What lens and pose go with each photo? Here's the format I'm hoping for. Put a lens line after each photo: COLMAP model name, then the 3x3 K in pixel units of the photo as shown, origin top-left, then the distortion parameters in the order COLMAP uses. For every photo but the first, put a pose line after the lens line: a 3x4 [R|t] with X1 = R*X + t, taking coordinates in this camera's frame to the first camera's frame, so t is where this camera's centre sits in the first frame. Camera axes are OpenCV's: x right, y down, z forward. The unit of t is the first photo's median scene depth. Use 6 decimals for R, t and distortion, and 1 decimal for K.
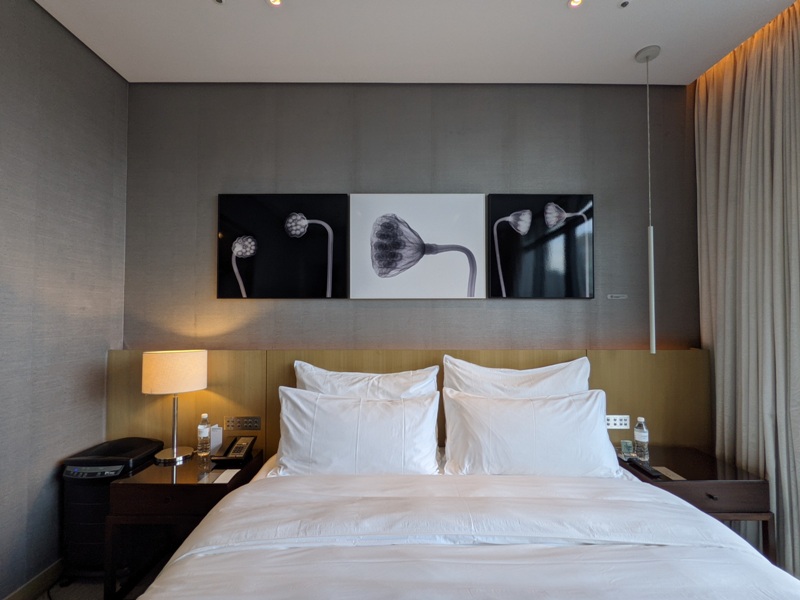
lens RADIAL K [[385.9, 0, 397.9], [0, 385.9, 303.8], [0, 0, 1]] dist [-0.002536, 0.002266]
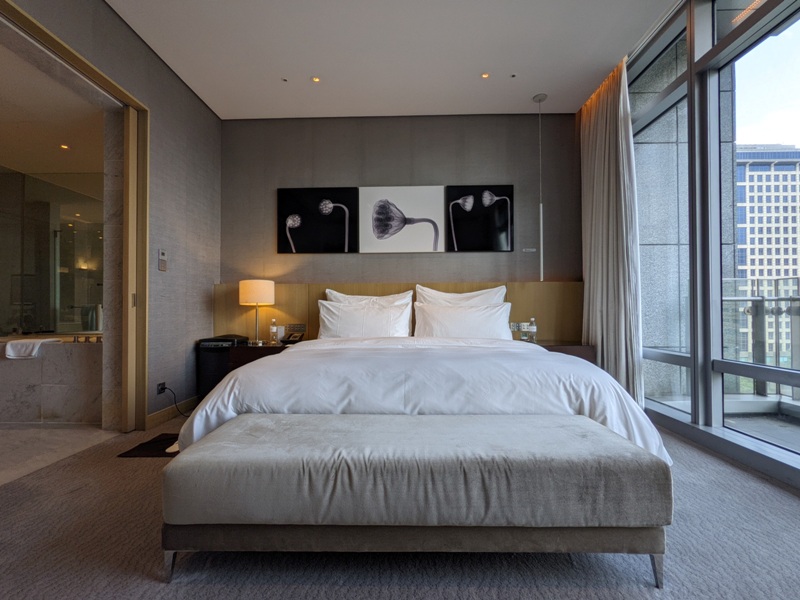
lens RADIAL K [[385.9, 0, 397.9], [0, 385.9, 303.8], [0, 0, 1]] dist [-0.002536, 0.002266]
pose [[0.999392, -0.004891, -0.034522, 0.089589], [0.005411, 0.999873, 0.014988, 0.175213], [0.034444, -0.015166, 0.999292, -0.596372]]
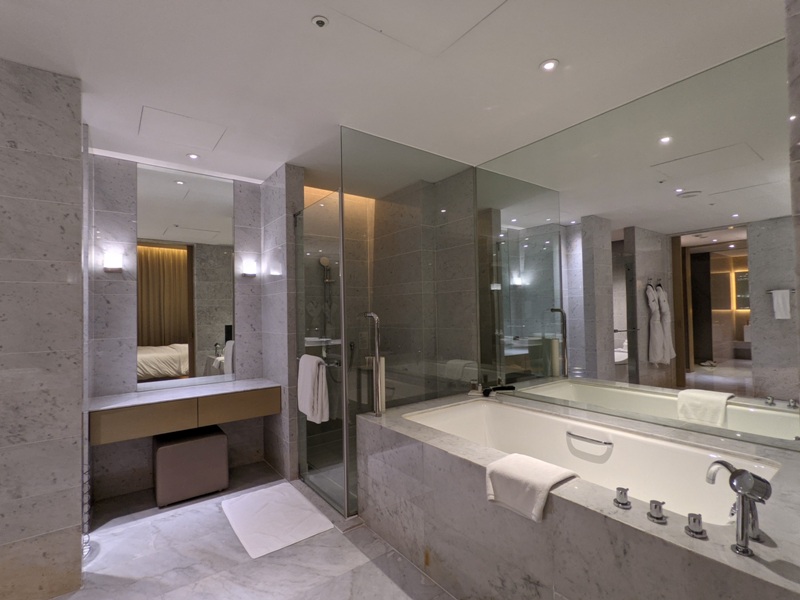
lens RADIAL K [[385.9, 0, 397.9], [0, 385.9, 303.8], [0, 0, 1]] dist [-0.002536, 0.002266]
pose [[0.585289, -0.028967, -0.810307, -0.775134], [0.044780, 0.998991, -0.003367, 0.047176], [0.809588, -0.034315, 0.585995, 0.120892]]
